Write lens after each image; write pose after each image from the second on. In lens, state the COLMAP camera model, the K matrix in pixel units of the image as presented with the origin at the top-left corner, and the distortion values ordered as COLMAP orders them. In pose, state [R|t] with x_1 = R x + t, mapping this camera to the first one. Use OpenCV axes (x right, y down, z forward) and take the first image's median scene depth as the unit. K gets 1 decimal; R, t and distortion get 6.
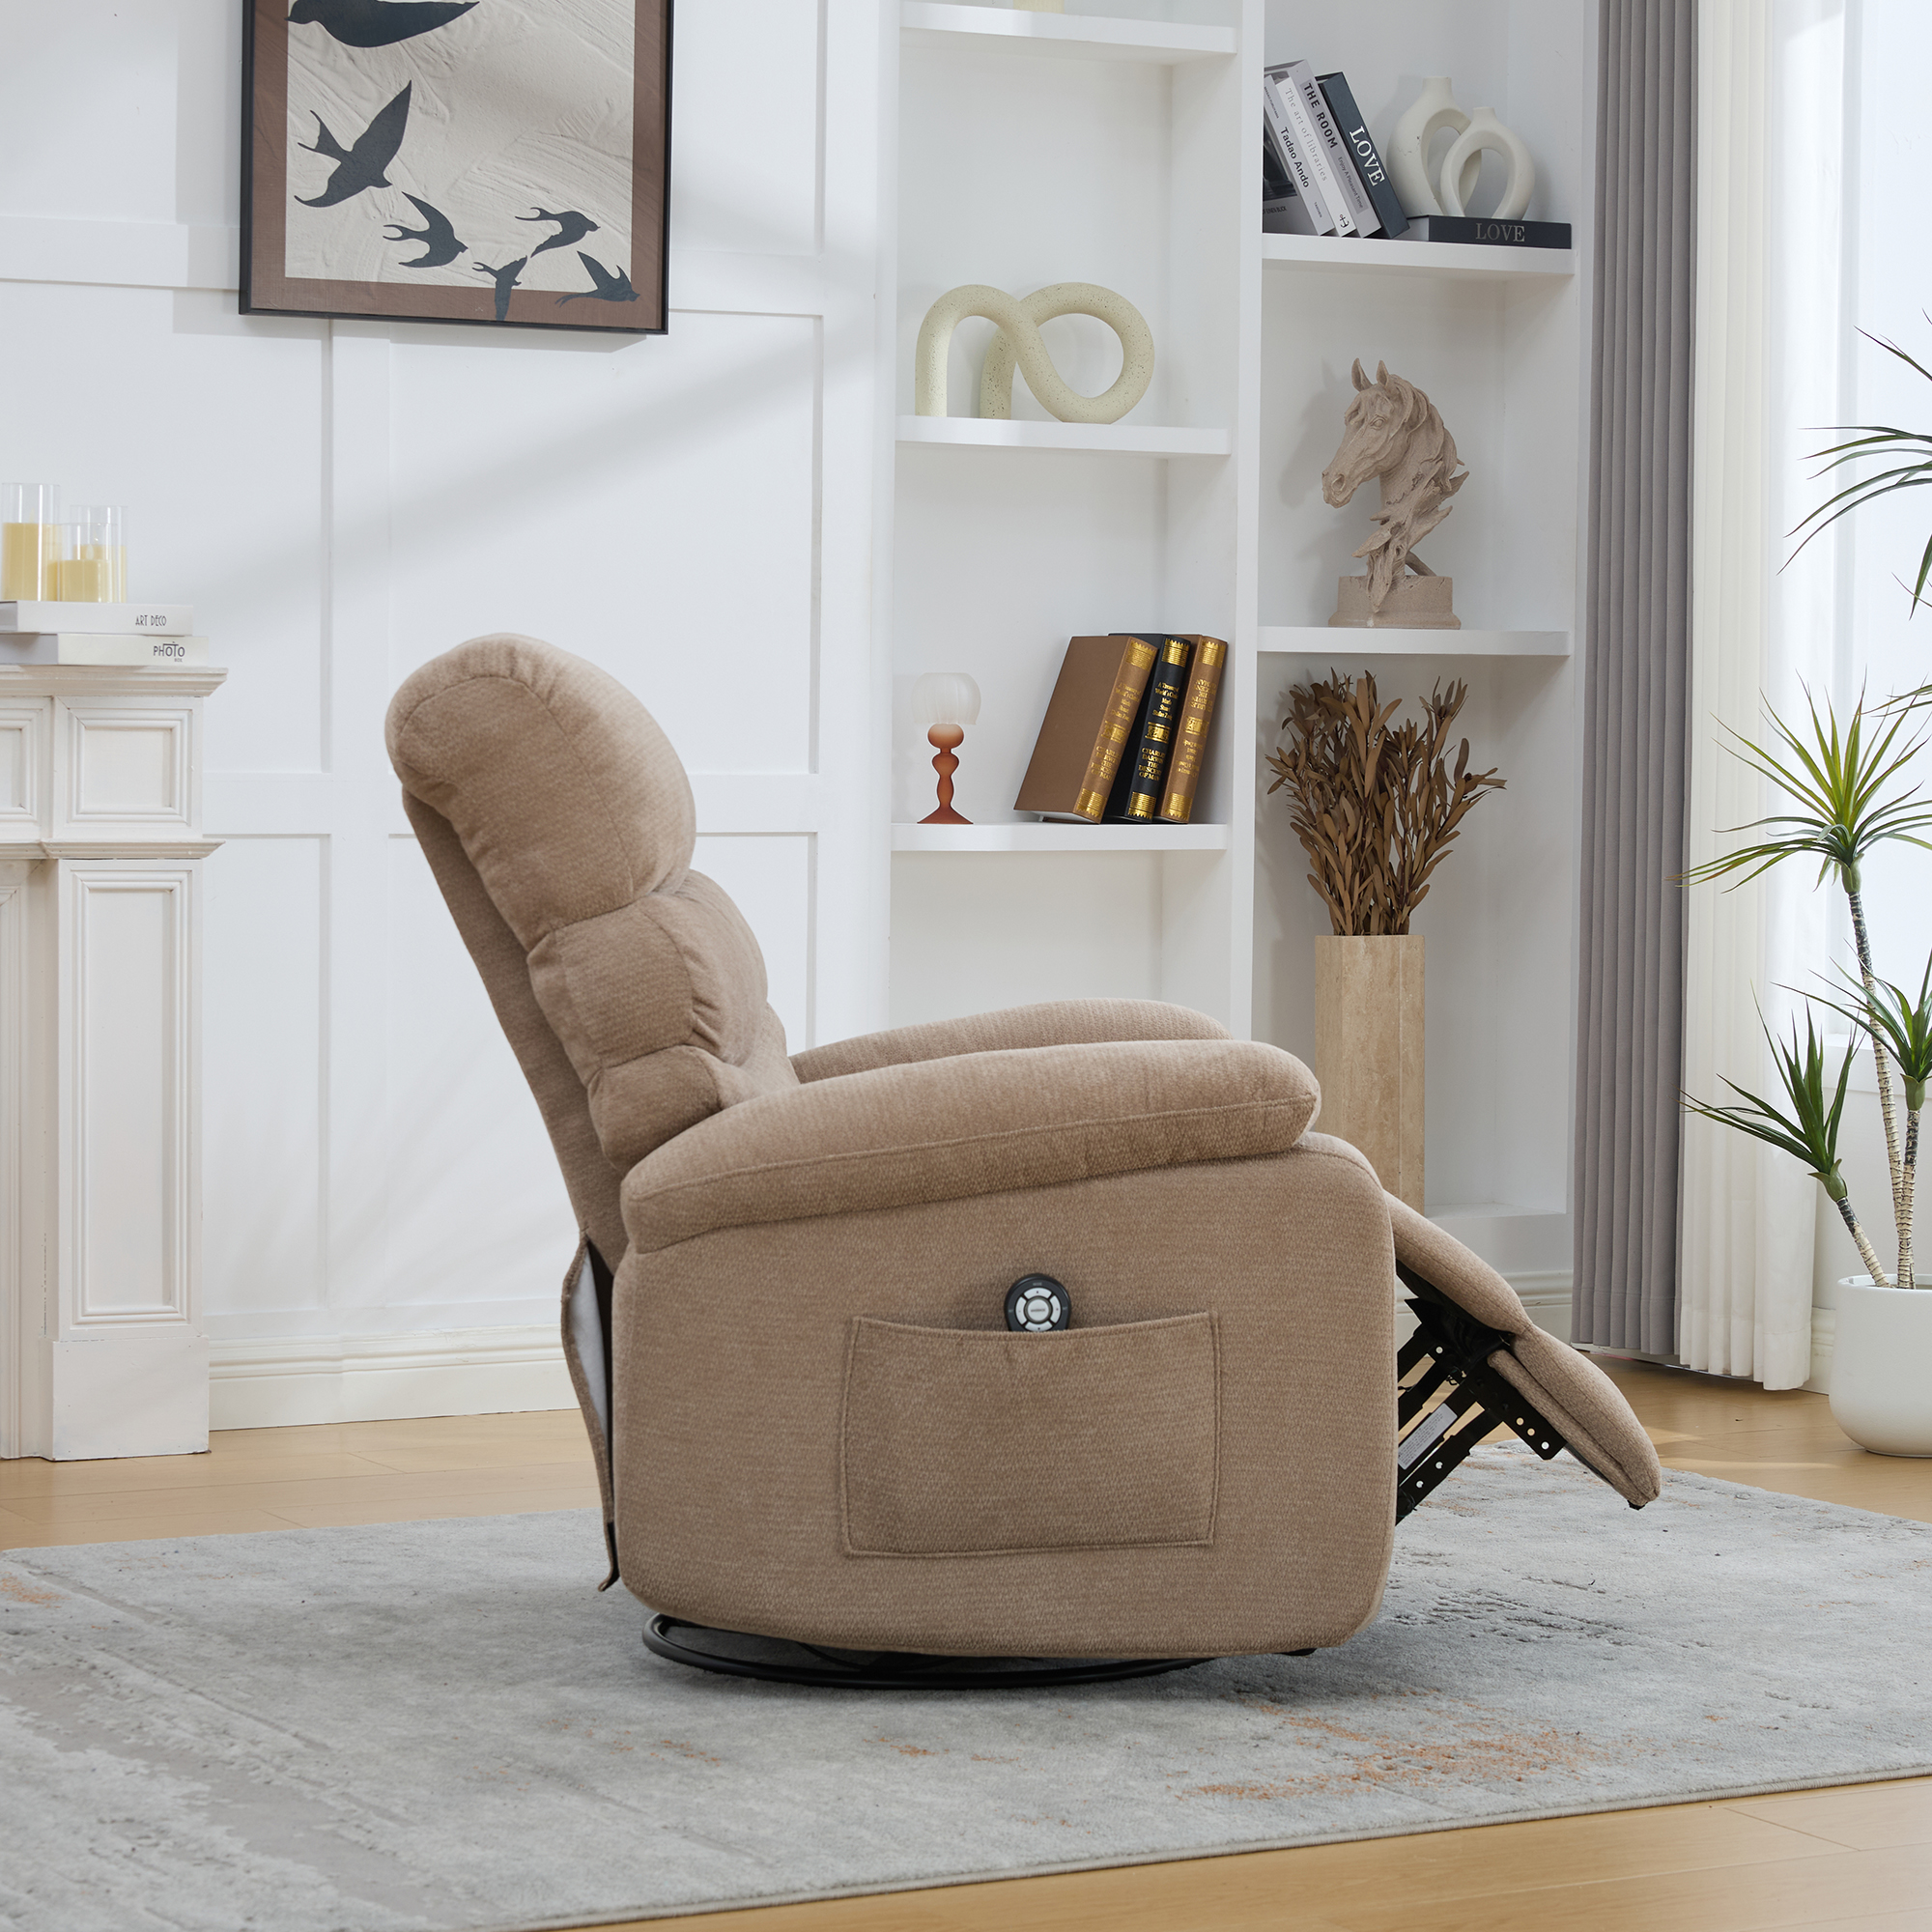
lens RADIAL K [[5604.6, 0, 1126.0], [0, 5604.6, 992.2], [0, 0, 1]] dist [-0.019723, -0.045674]
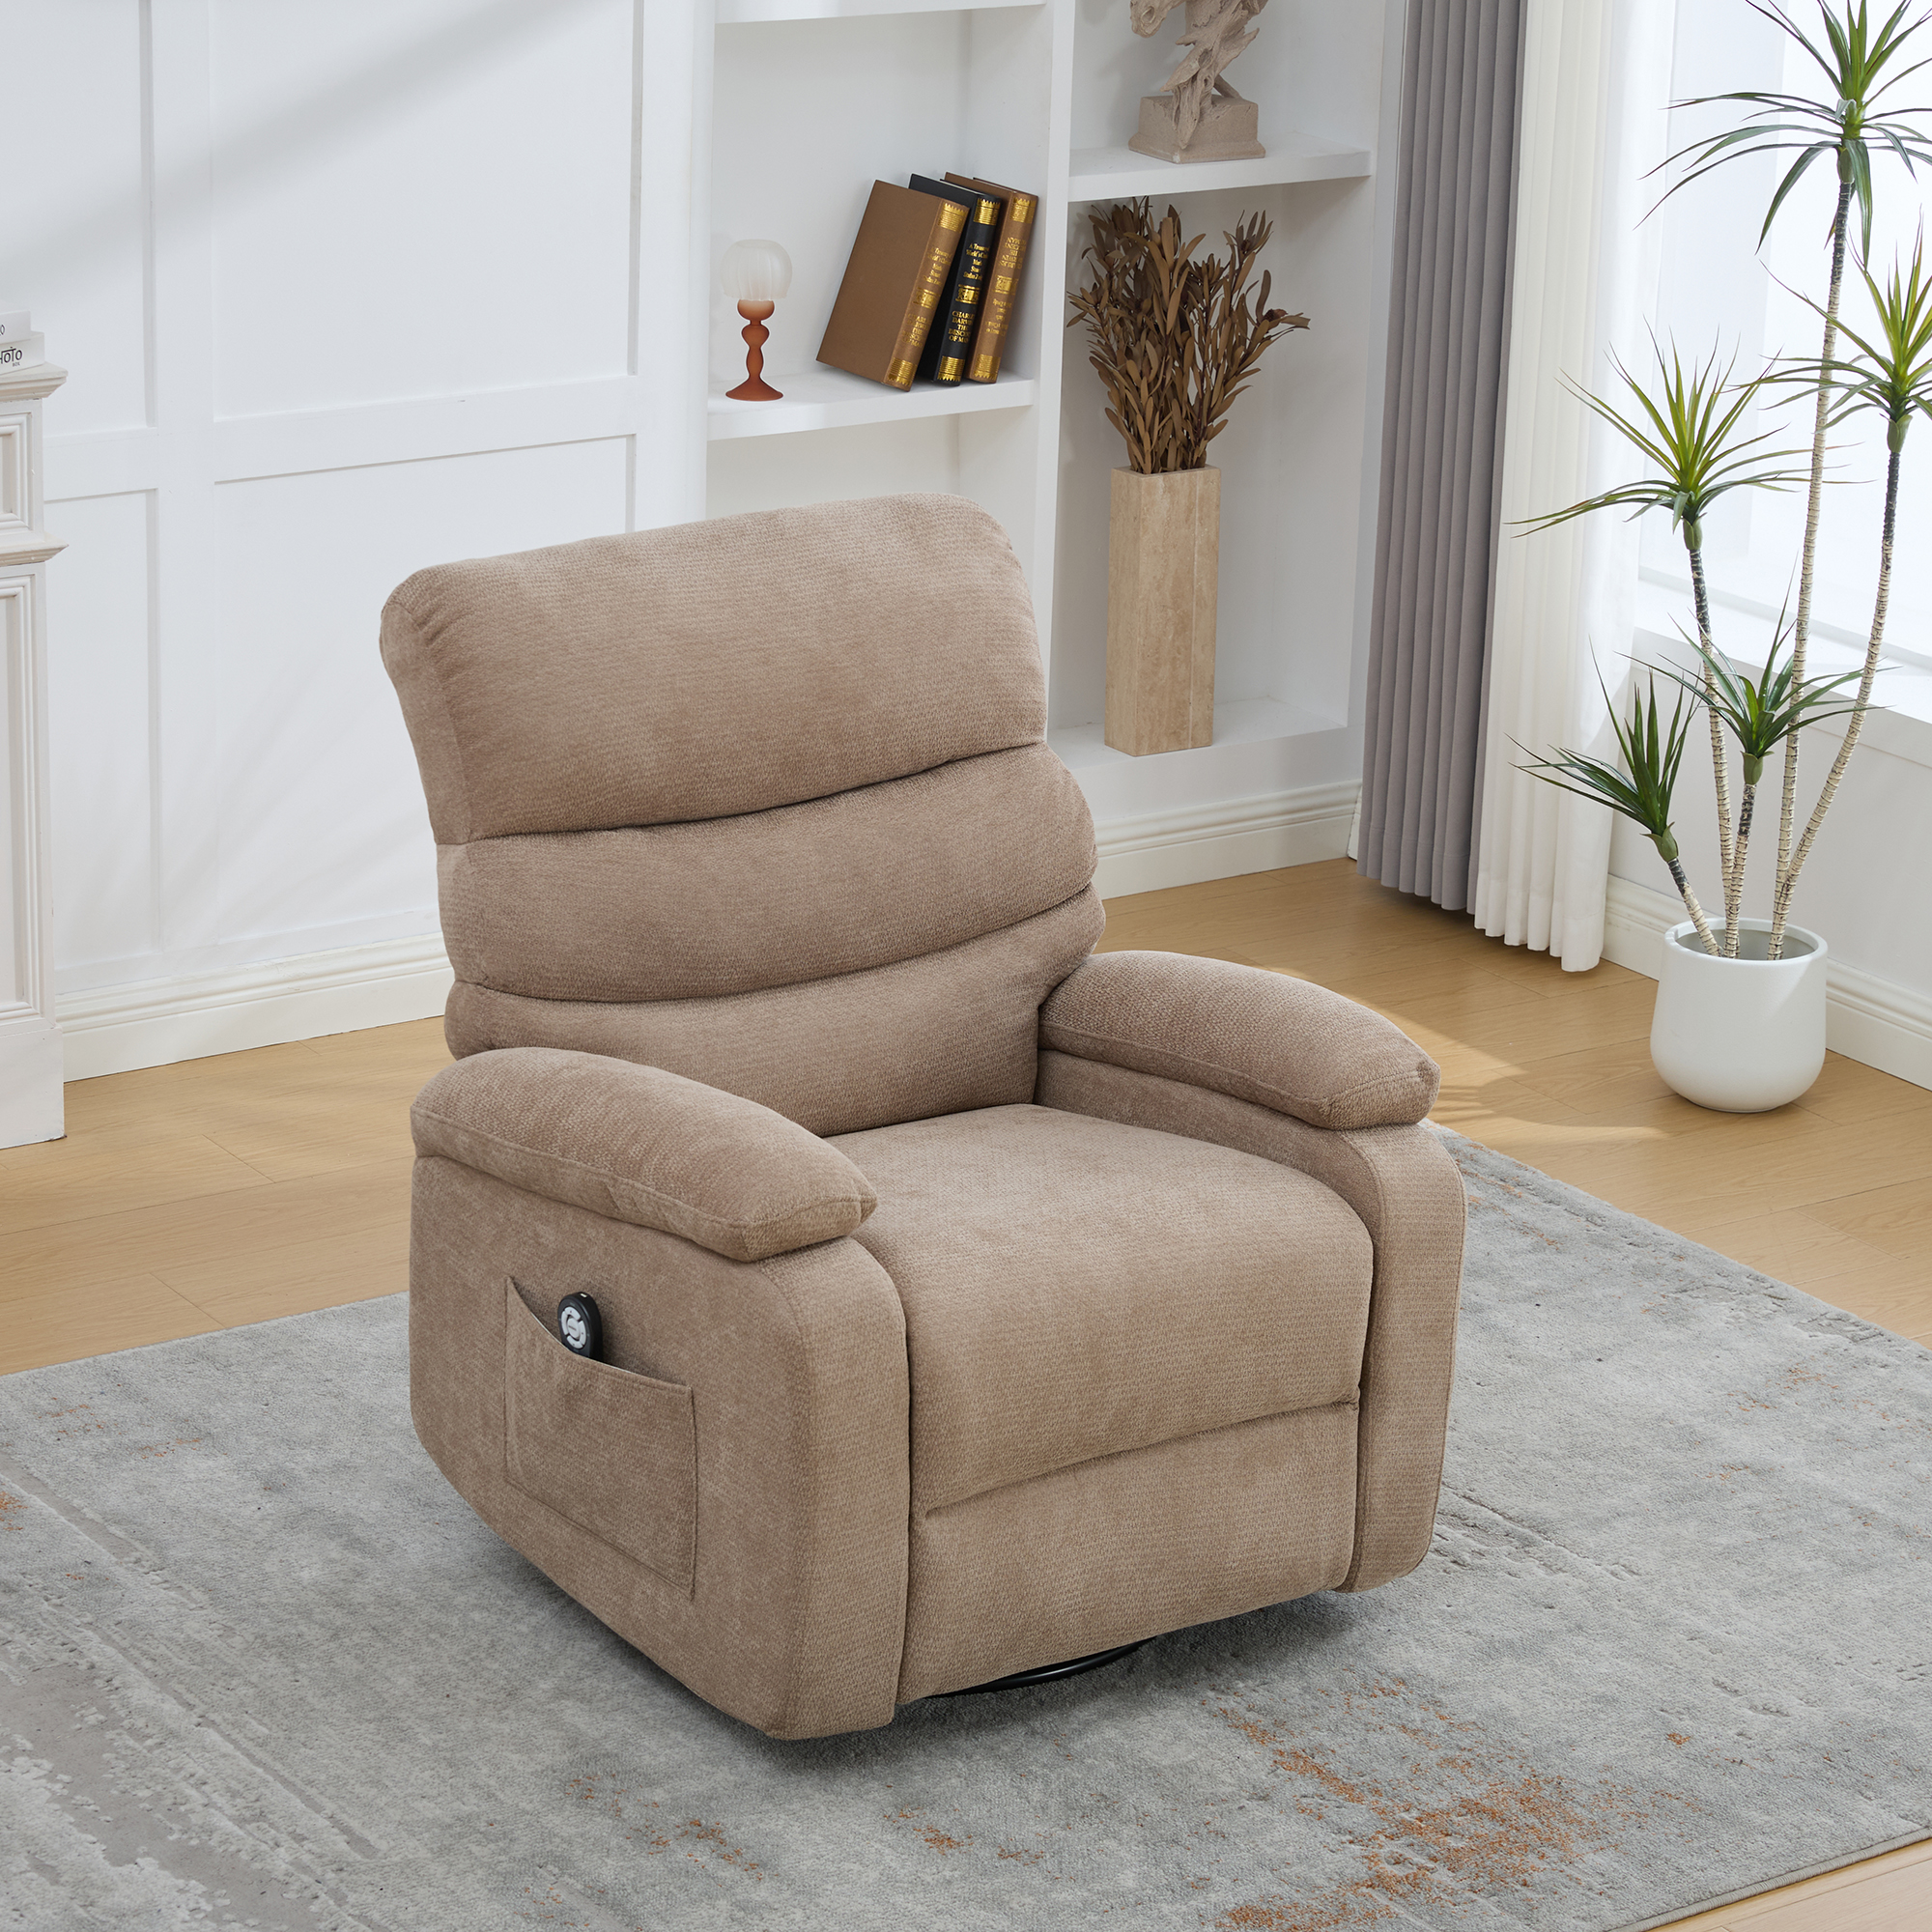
lens RADIAL K [[5576.5, 0, 966.0], [0, 5576.5, 966.0], [0, 0, 1]] dist [-0.015931, -0.102410]
pose [[0.996587, -0.006463, 0.082295, -0.085548], [-0.015549, 0.964388, 0.264033, -0.215283], [-0.081071, -0.264412, 0.960996, 0.035516]]
